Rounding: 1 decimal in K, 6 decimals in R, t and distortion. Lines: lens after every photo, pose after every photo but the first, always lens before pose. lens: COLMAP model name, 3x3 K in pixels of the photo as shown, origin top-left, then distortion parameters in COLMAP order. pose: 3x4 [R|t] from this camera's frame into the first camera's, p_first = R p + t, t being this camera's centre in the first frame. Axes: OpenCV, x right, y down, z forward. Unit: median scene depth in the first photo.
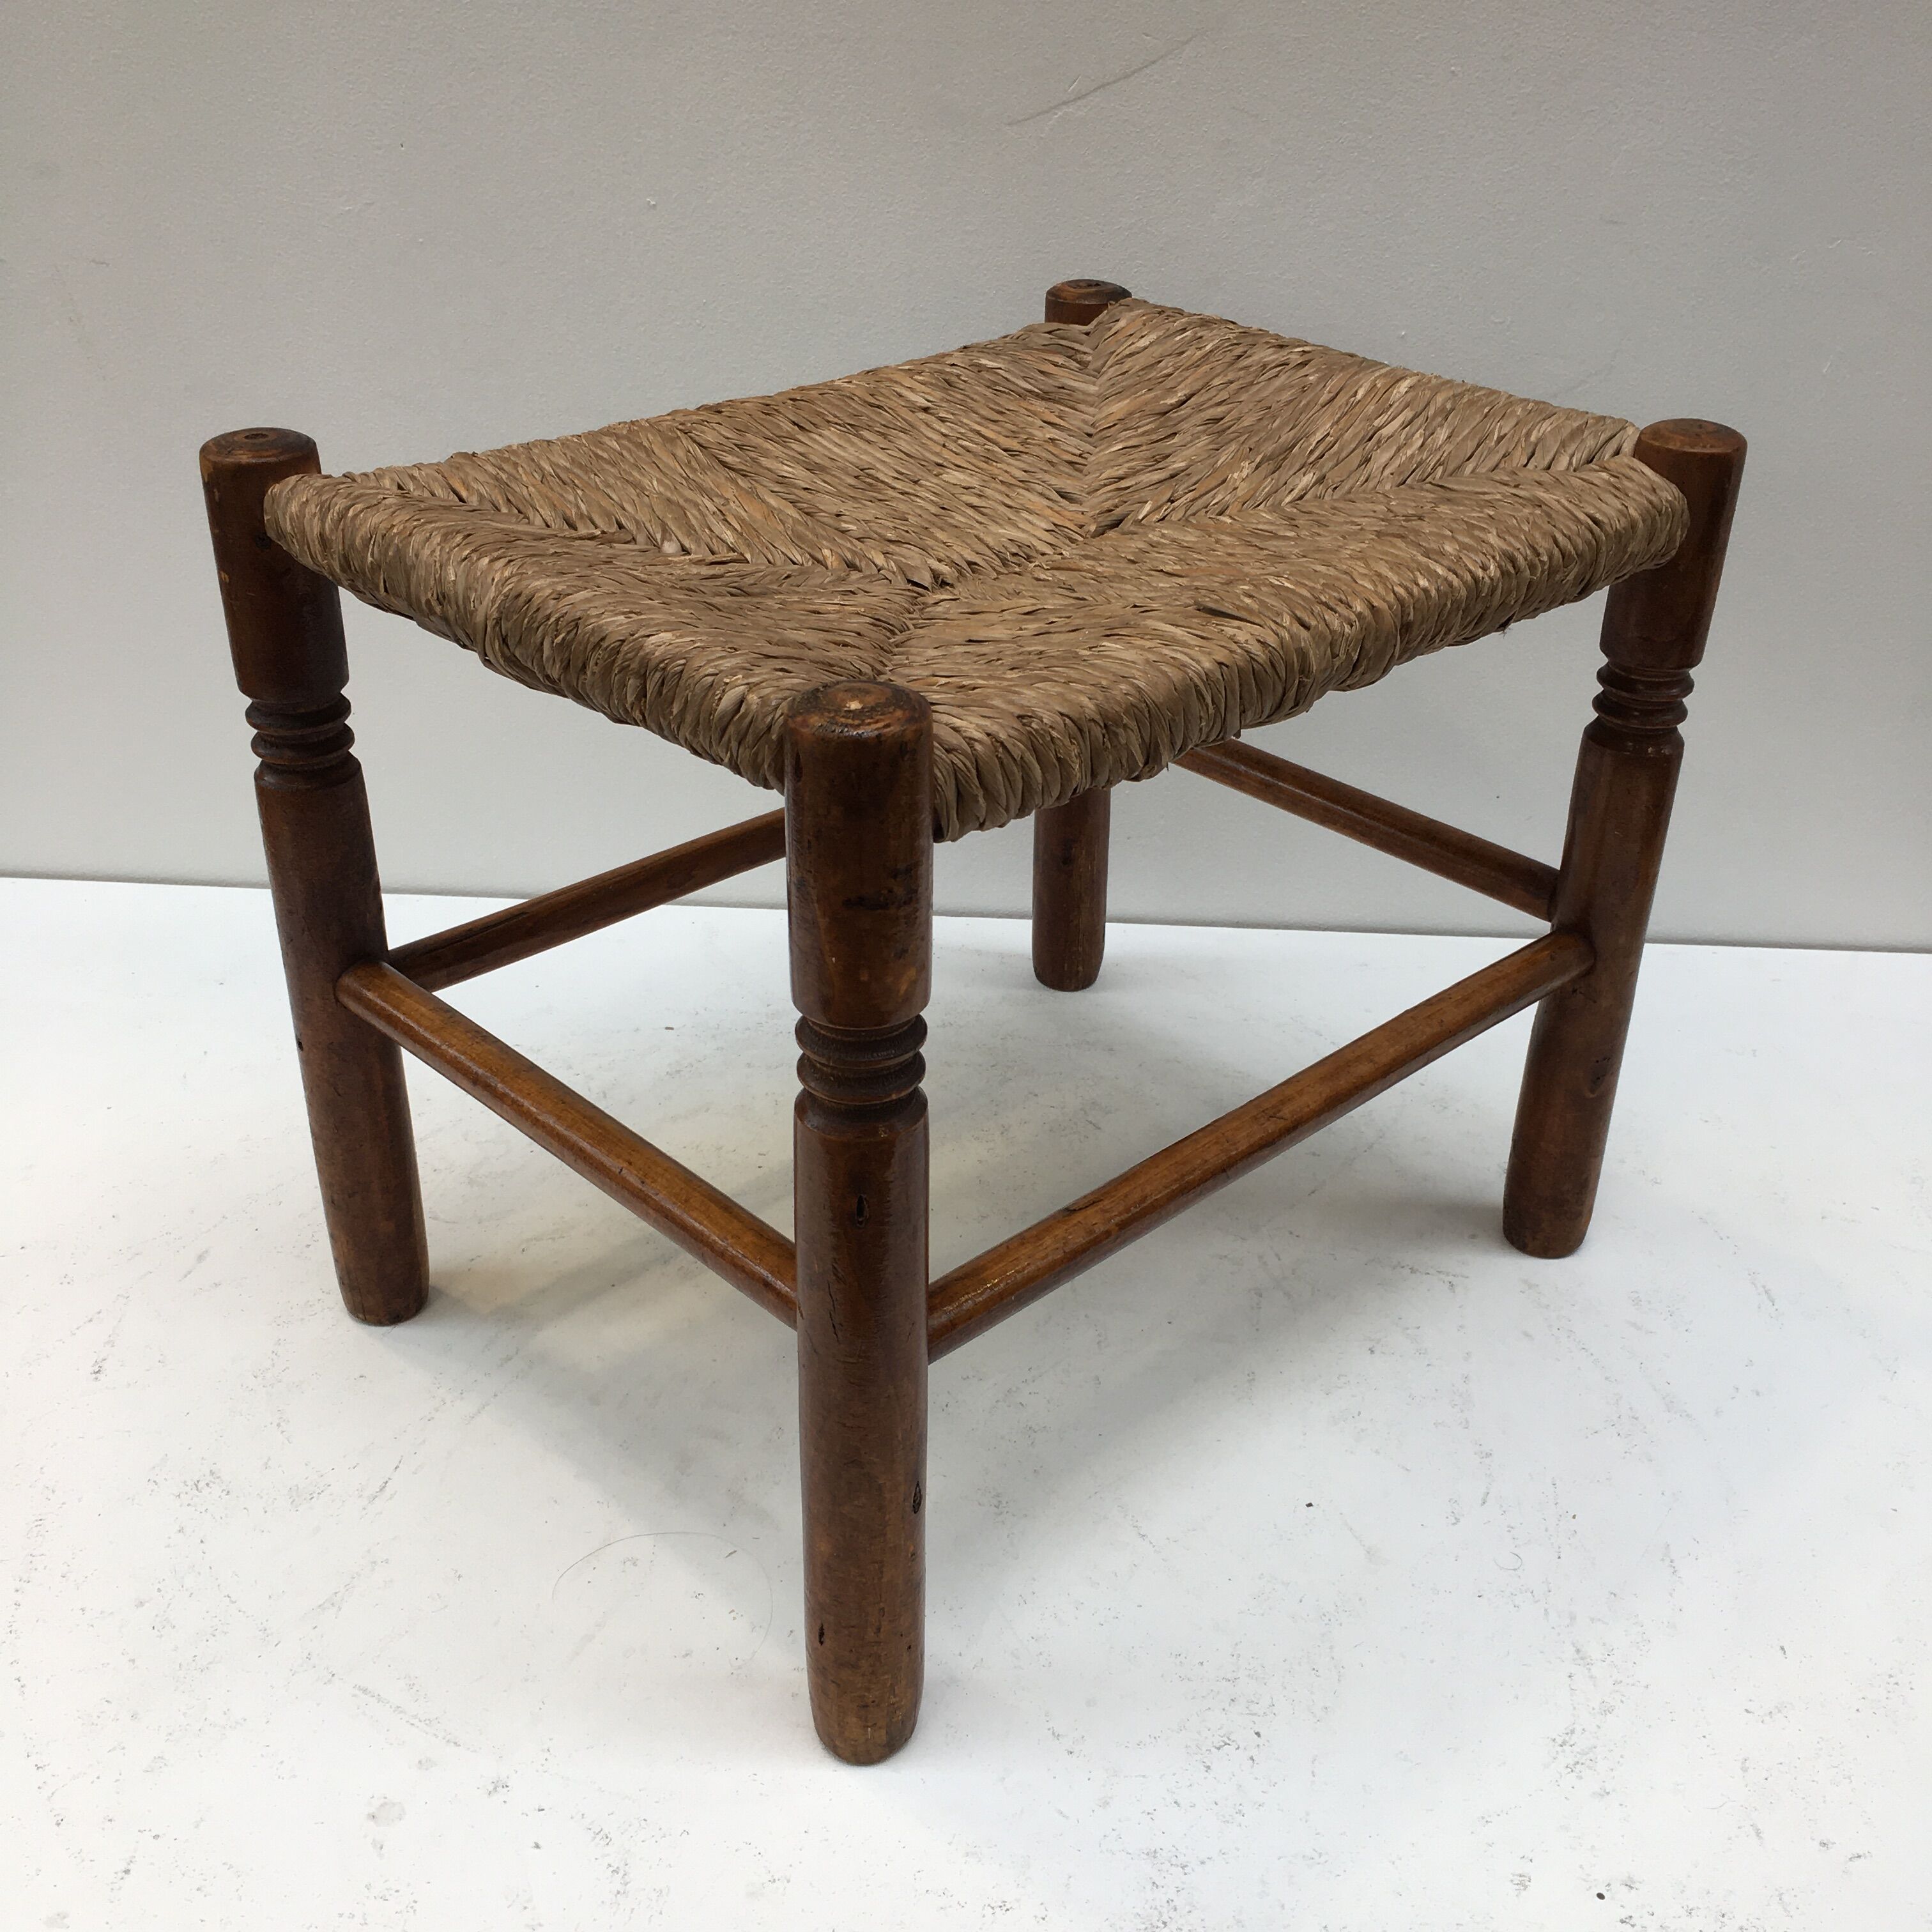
lens RADIAL K [[2264.3, 0, 1002.3], [0, 2264.3, 961.9], [0, 0, 1]] dist [0.089549, -0.113638]
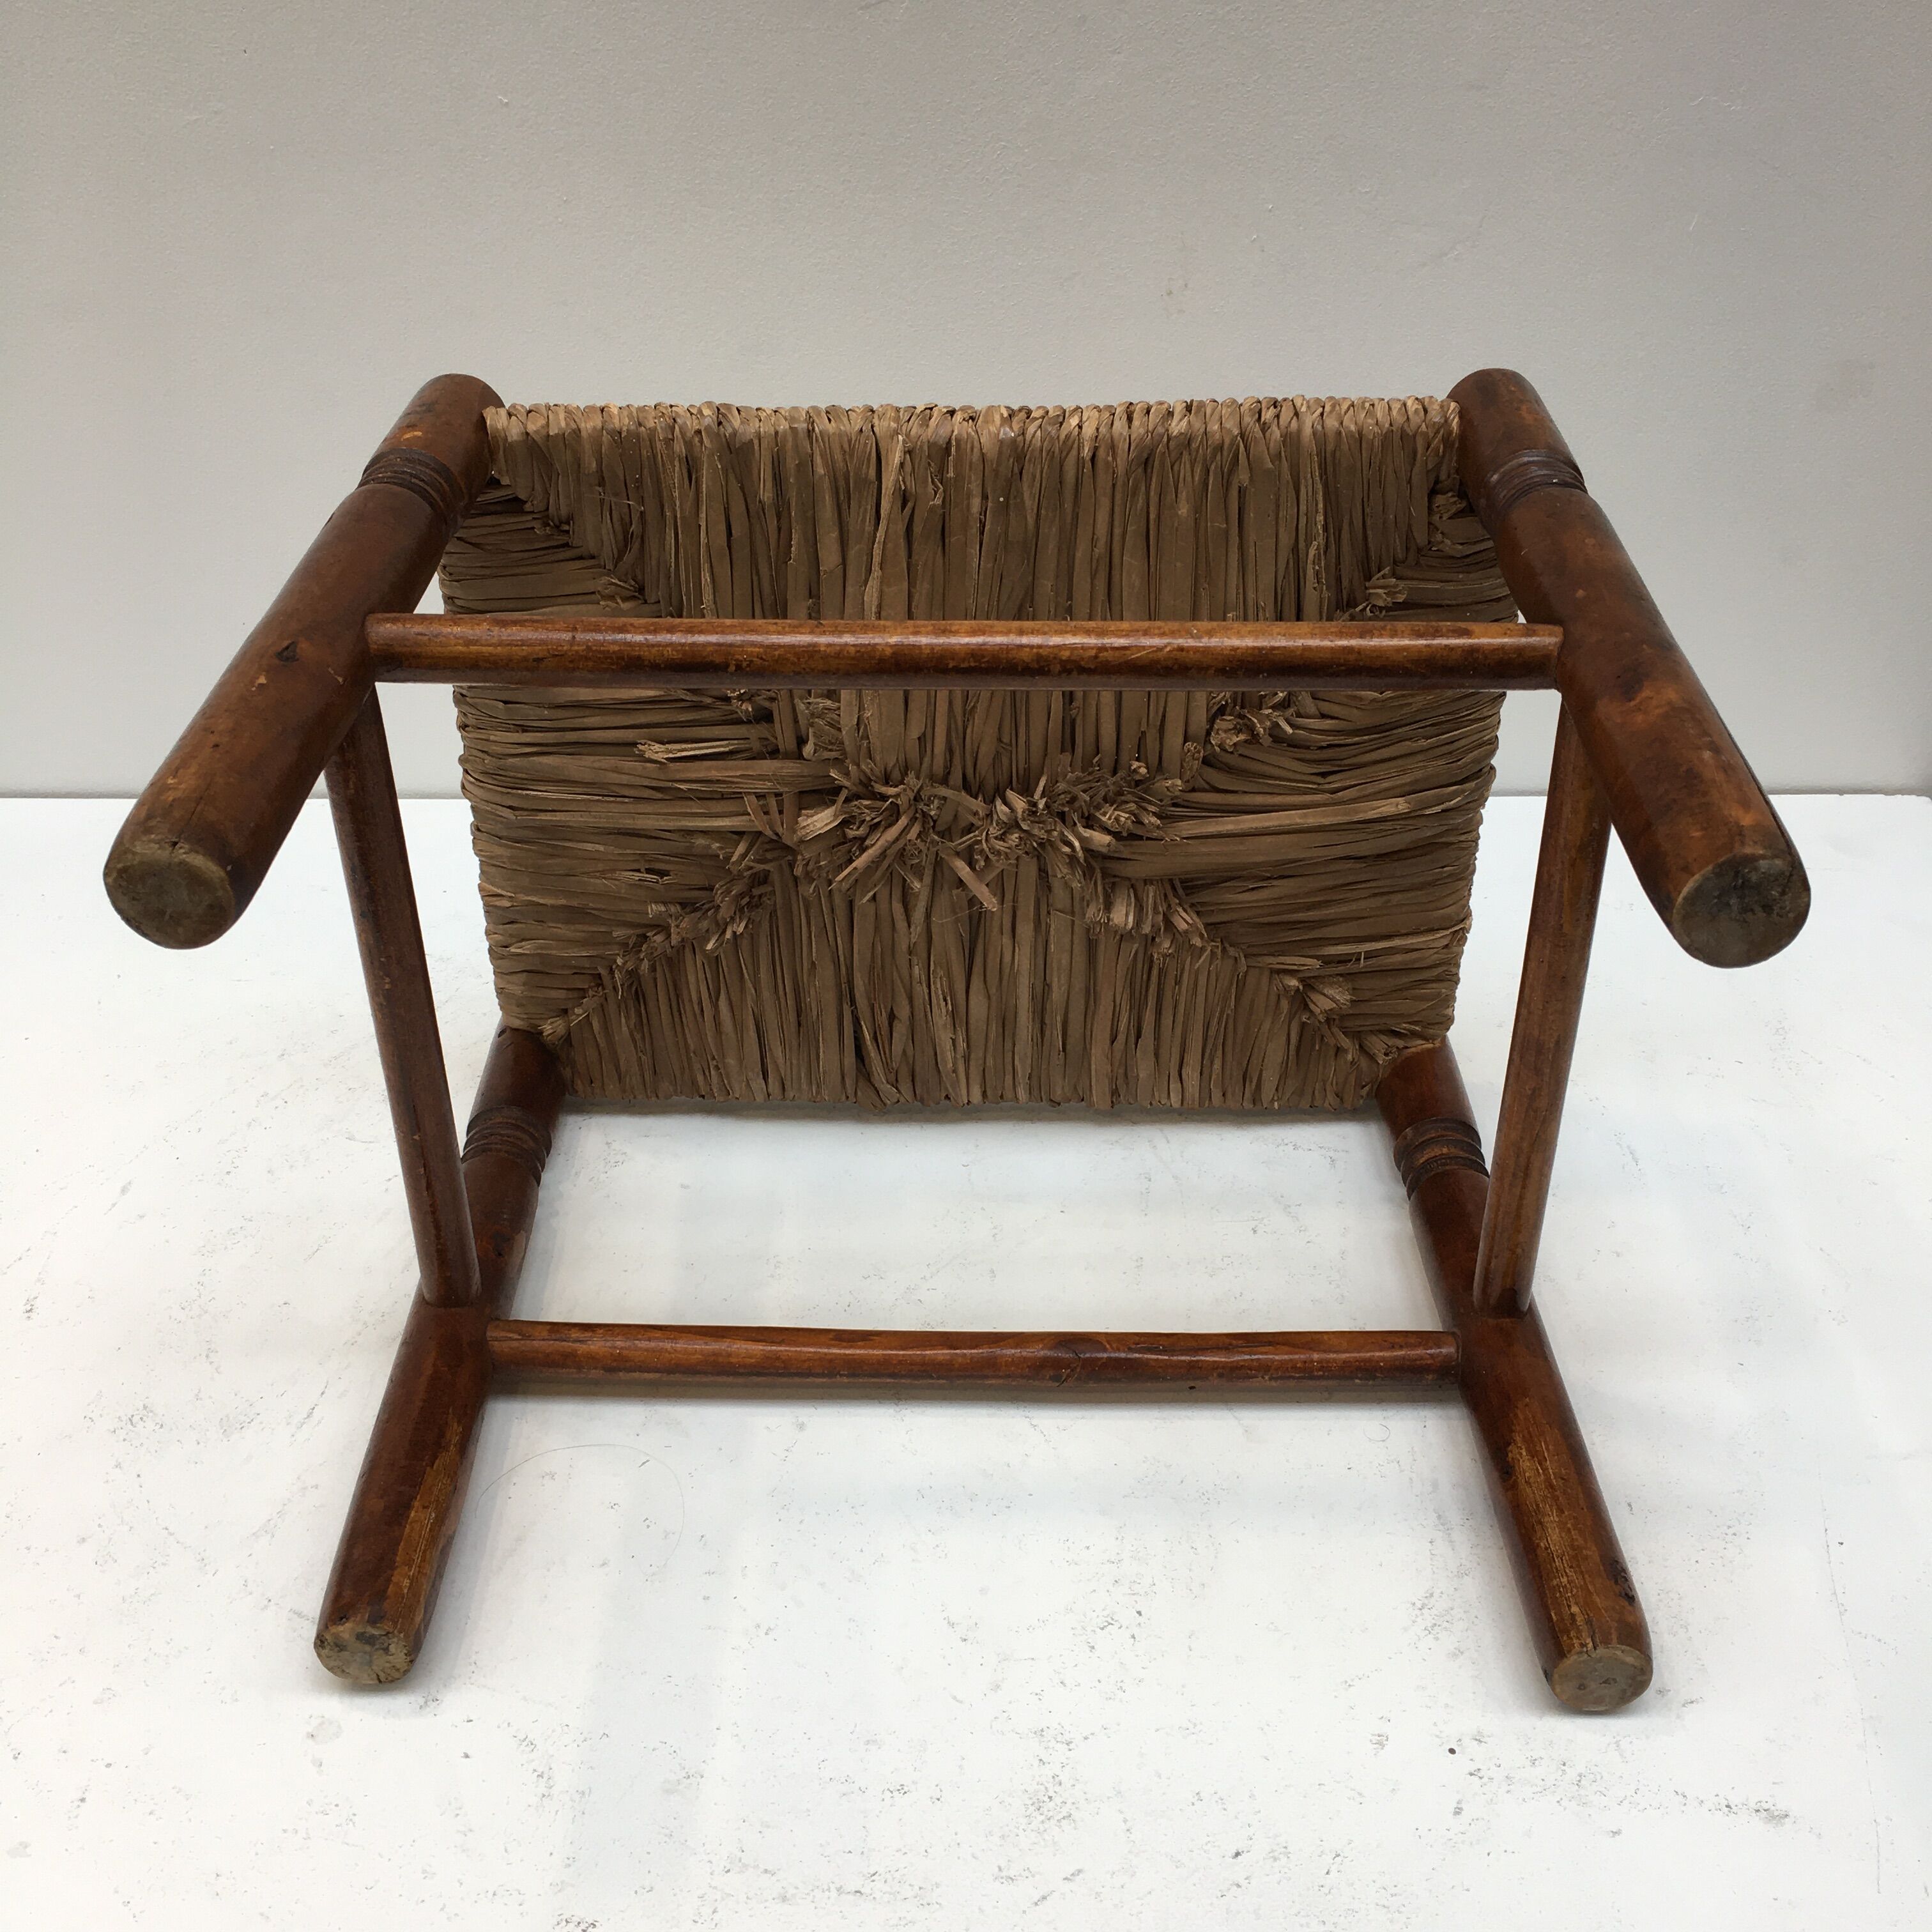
lens RADIAL K [[2264.3, 0, 1002.3], [0, 2264.3, 961.9], [0, 0, 1]] dist [0.089549, -0.113638]
pose [[0.998962, -0.043835, 0.012369, 0.048043], [0.042376, 0.994045, 0.100390, -0.076630], [-0.016696, -0.099761, 0.994871, -0.033257]]
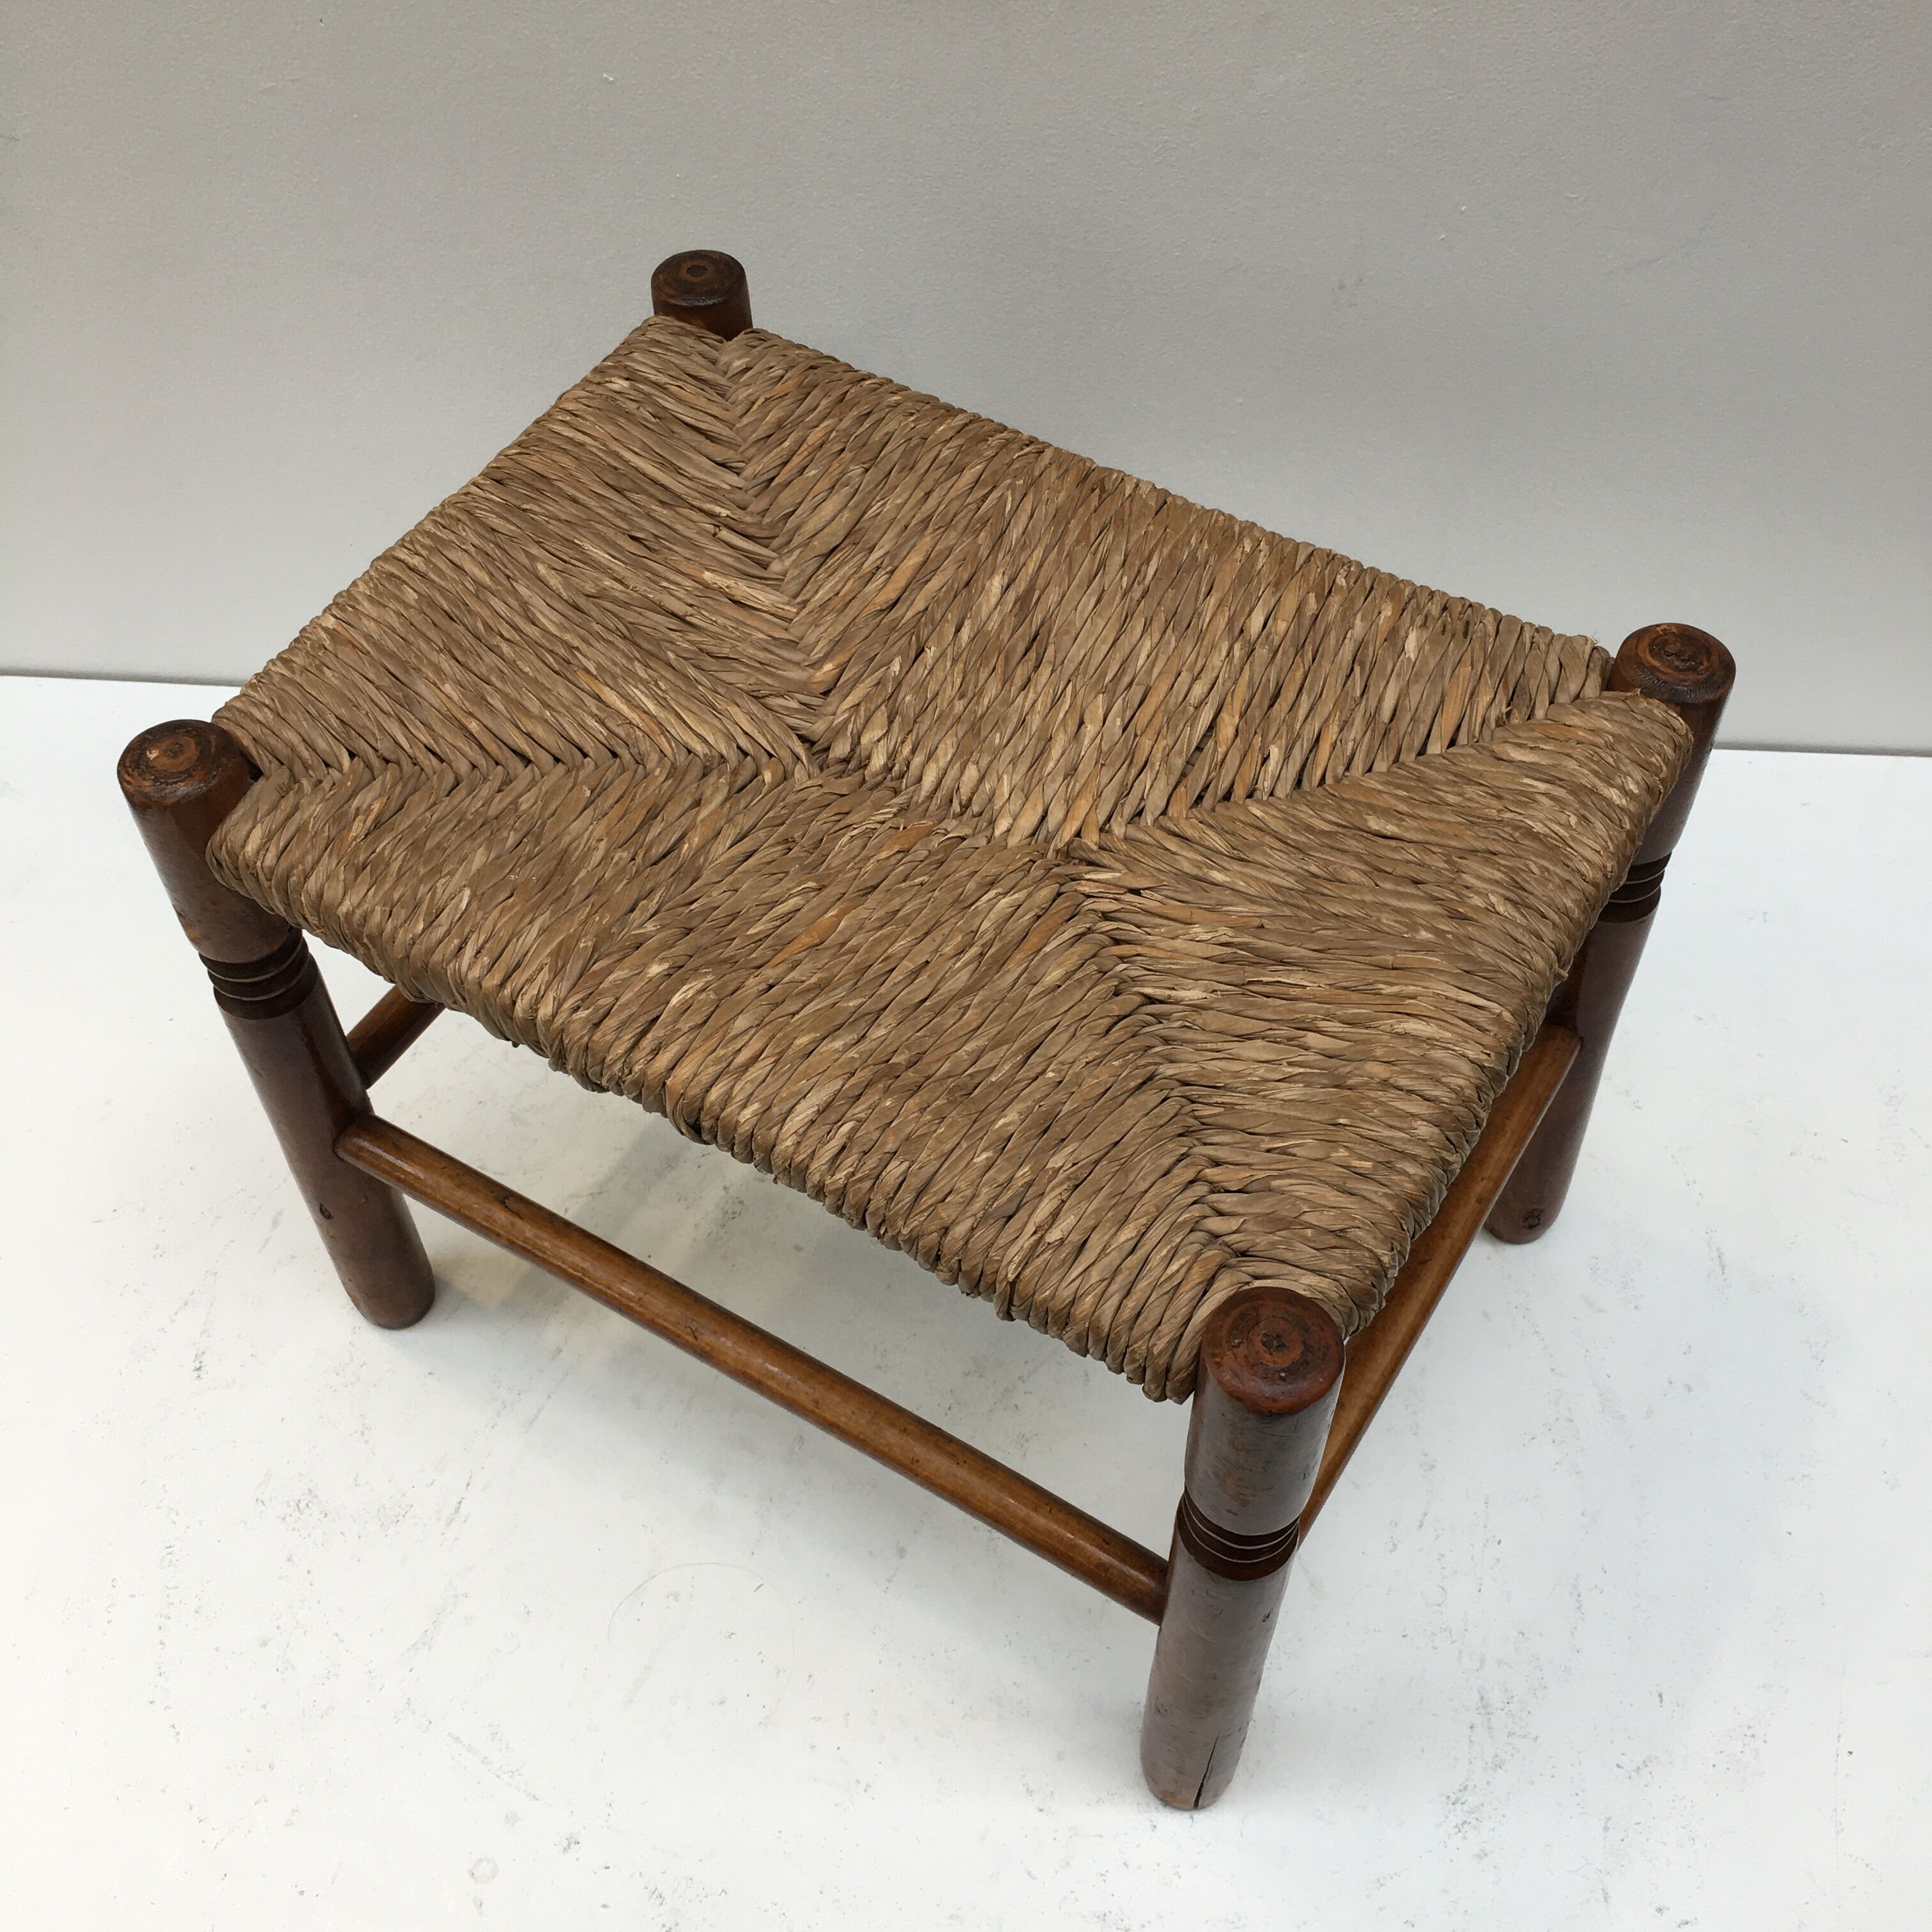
lens RADIAL K [[2264.3, 0, 1002.3], [0, 2264.3, 961.9], [0, 0, 1]] dist [0.089549, -0.113638]
pose [[0.998885, 0.009024, -0.046337, 0.061038], [0.011417, 0.906240, 0.422608, -0.563969], [0.045806, -0.422666, 0.905127, 0.096601]]
